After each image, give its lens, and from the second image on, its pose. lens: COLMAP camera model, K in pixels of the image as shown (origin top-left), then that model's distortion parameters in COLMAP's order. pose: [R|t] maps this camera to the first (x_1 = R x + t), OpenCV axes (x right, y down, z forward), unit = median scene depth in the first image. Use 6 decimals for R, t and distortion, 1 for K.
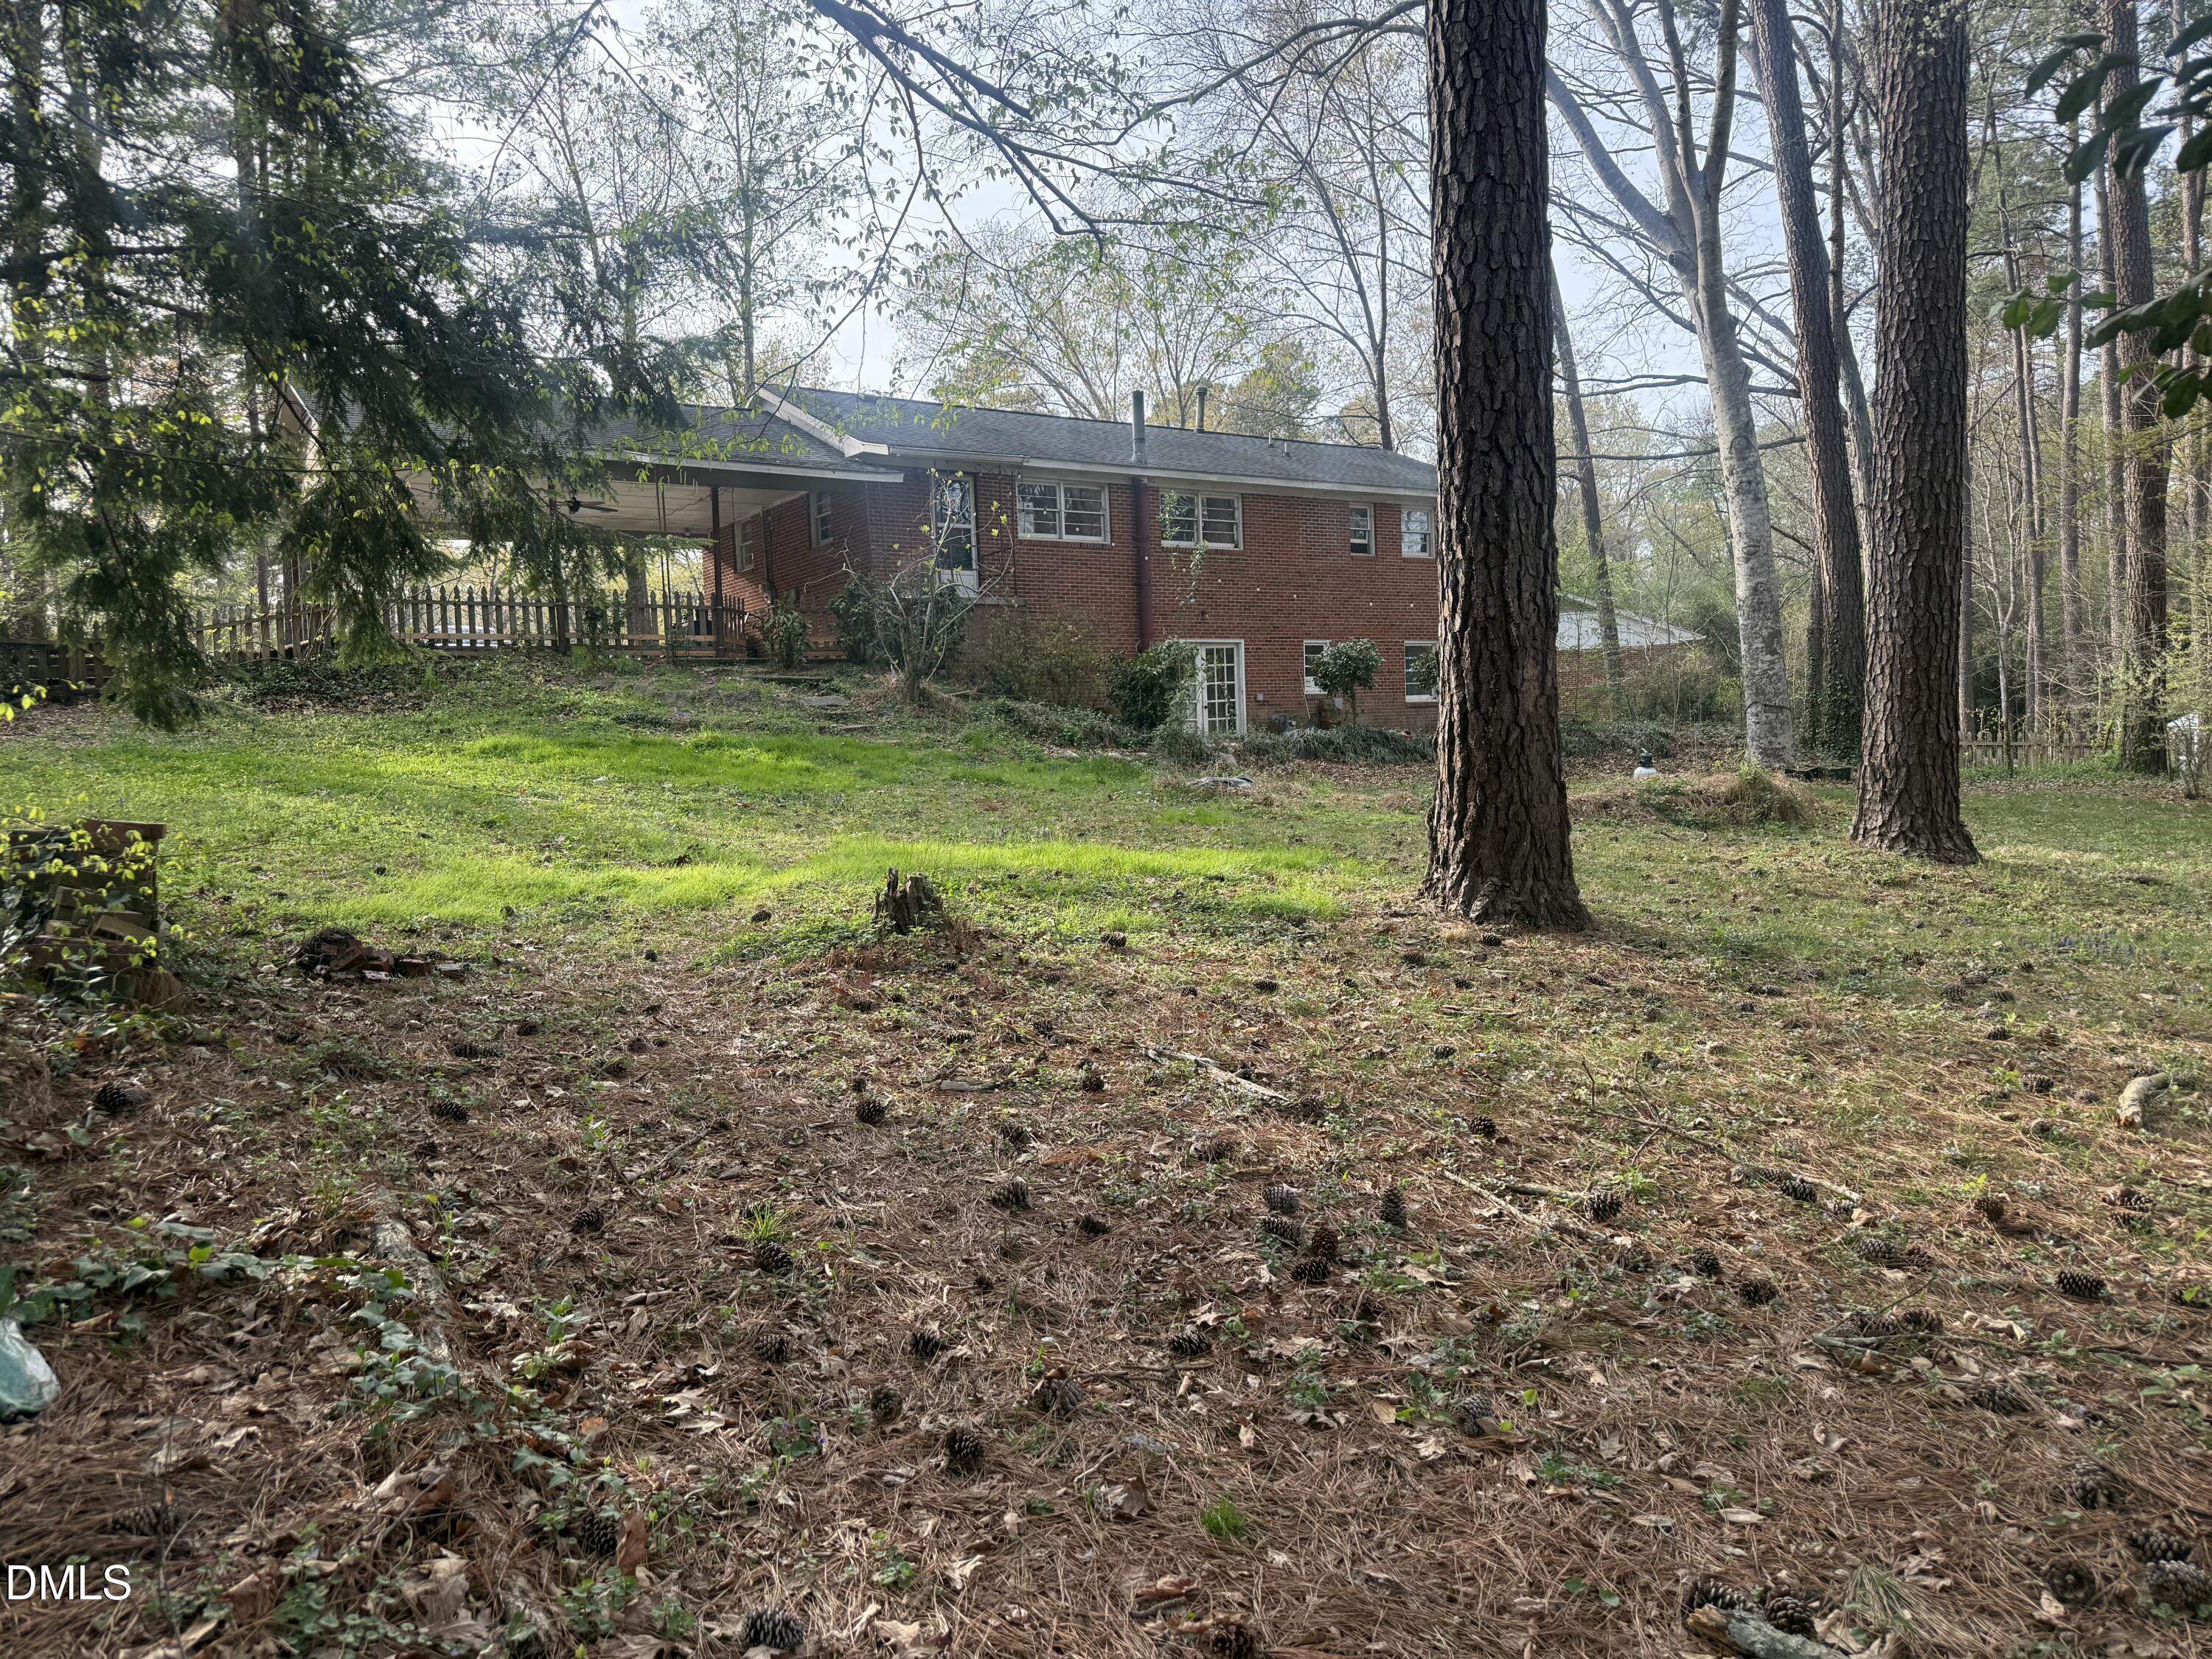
lens RADIAL K [[1591.9, 0, 1111.0], [0, 1591.9, 826.5], [0, 0, 1]] dist [0.004765, -0.000572]
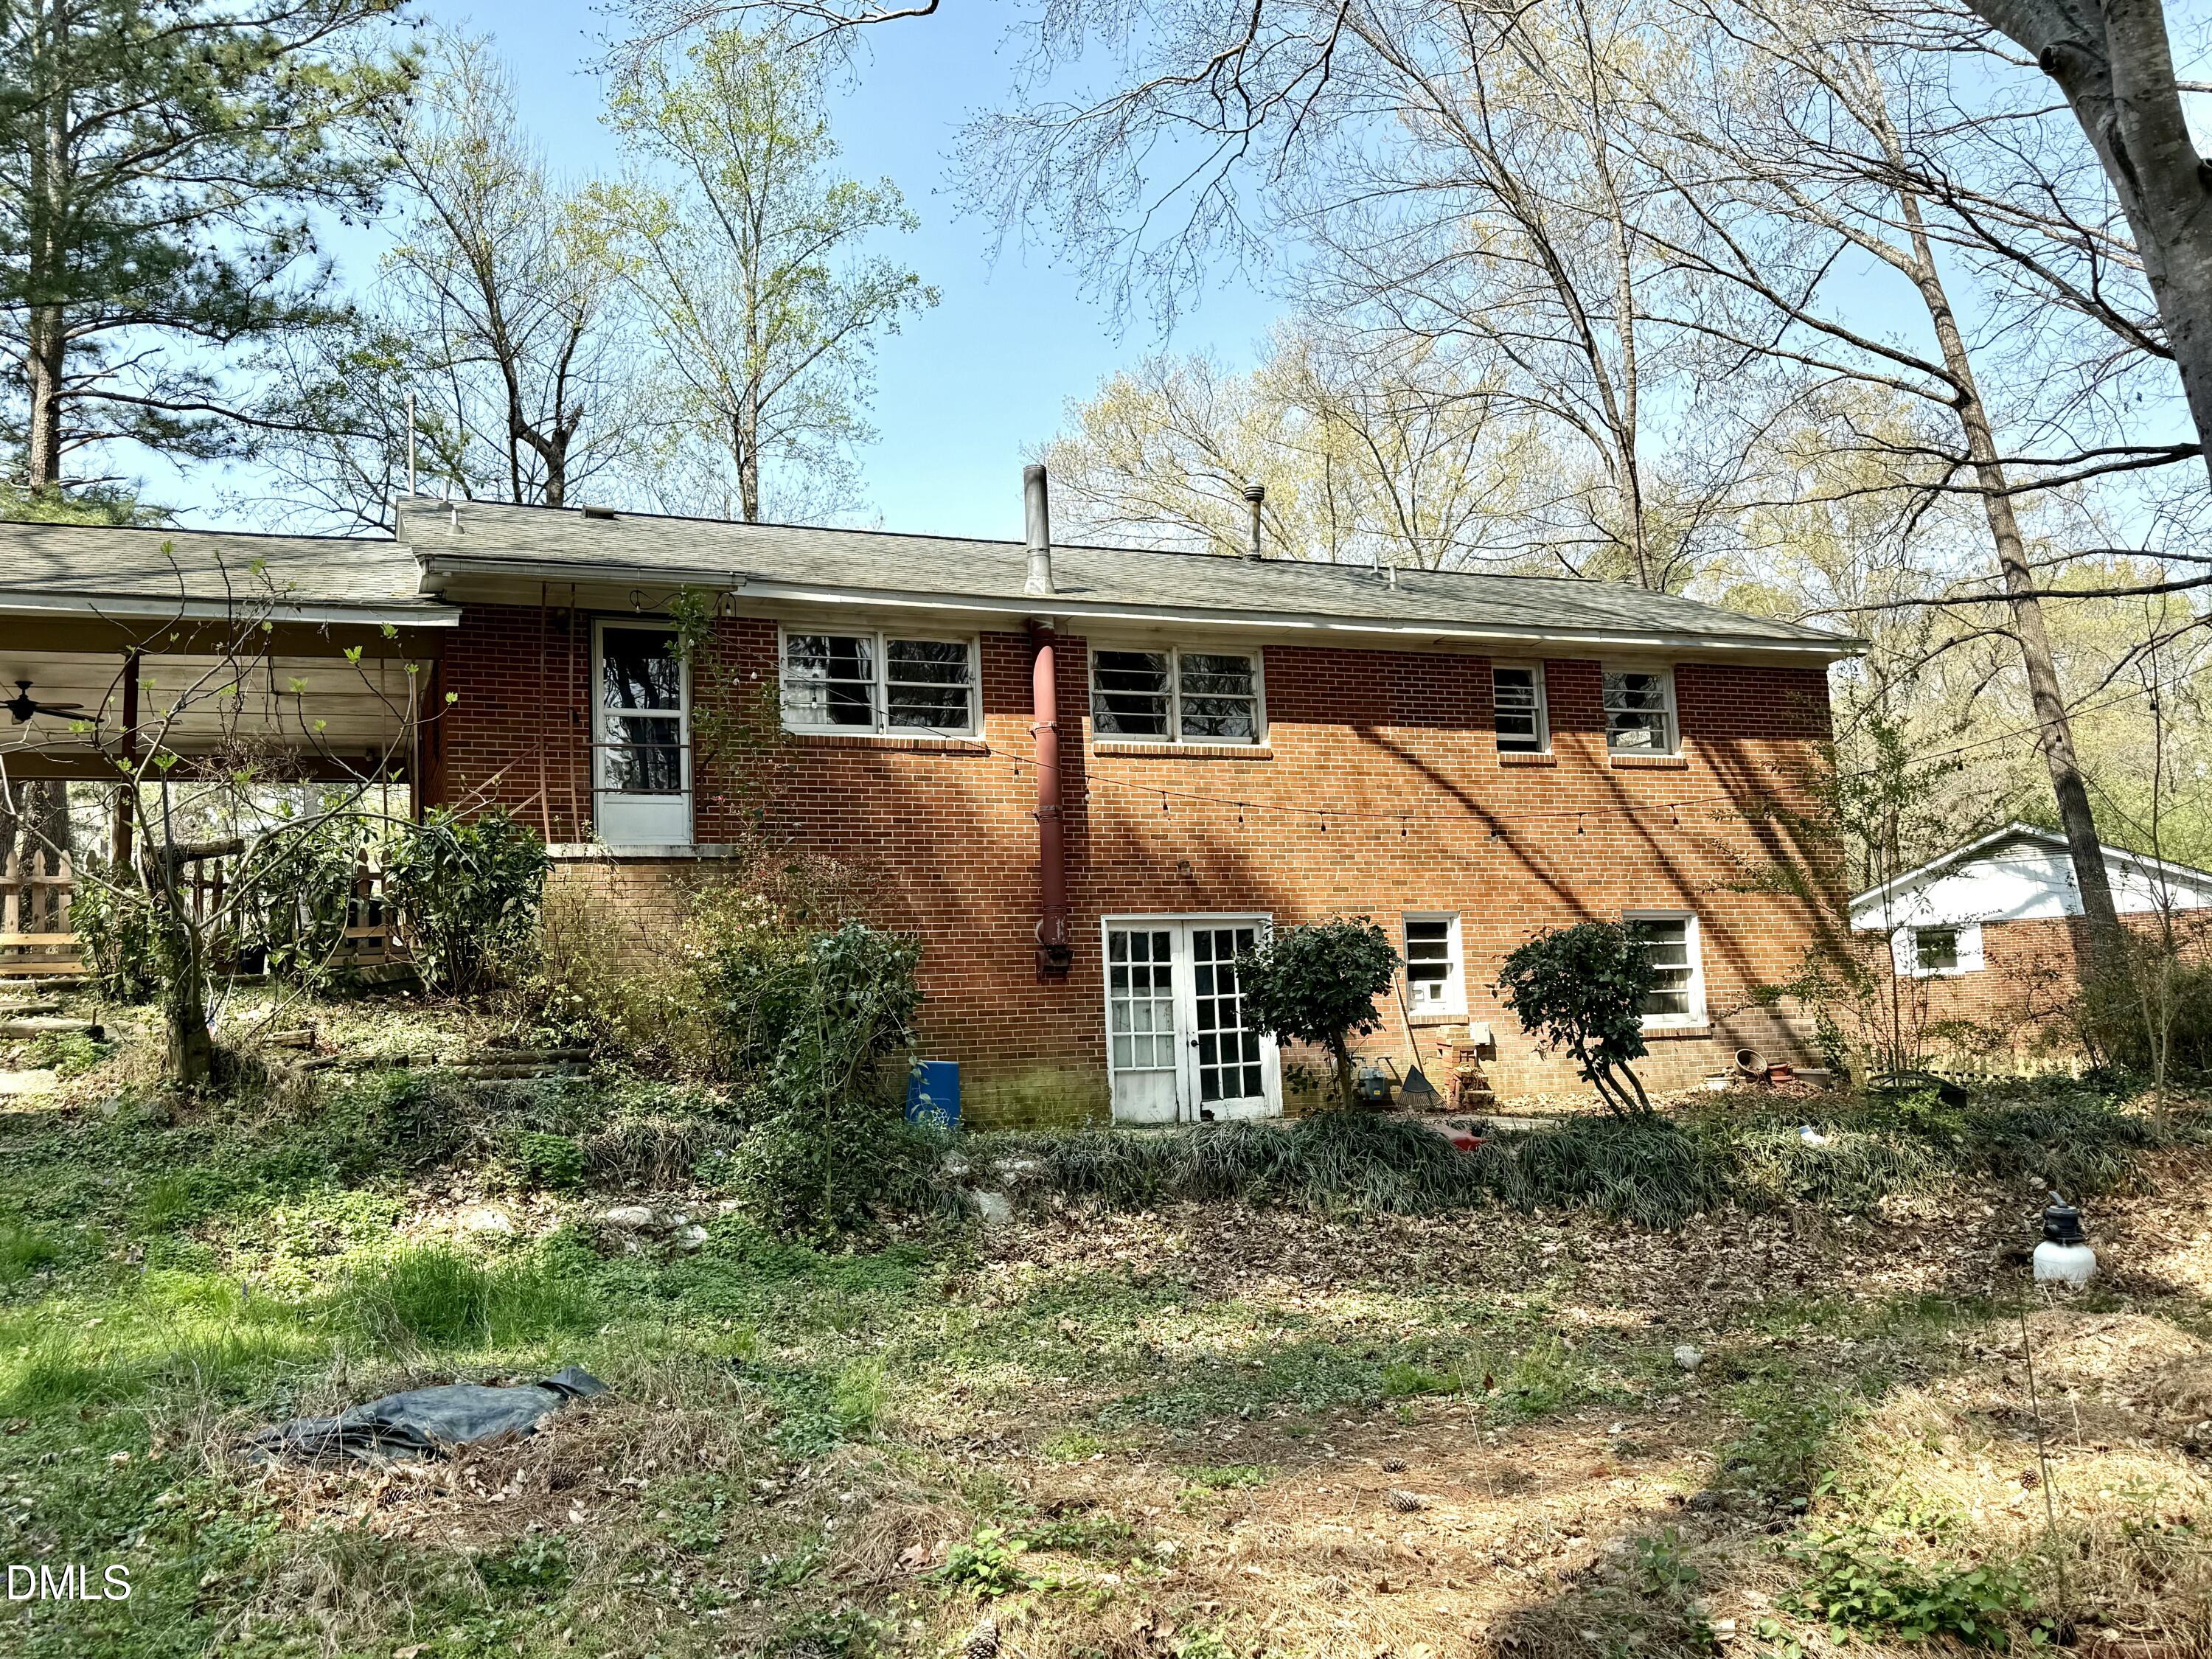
lens RADIAL K [[1848.6, 0, 1102.2], [0, 1848.6, 835.4], [0, 0, 1]] dist [0.014144, 0.004976]
pose [[0.976447, -0.032986, -0.213220, 0.161303], [-0.001721, 0.987021, -0.160579, -0.044993], [0.215749, 0.157164, 0.963718, 0.399852]]
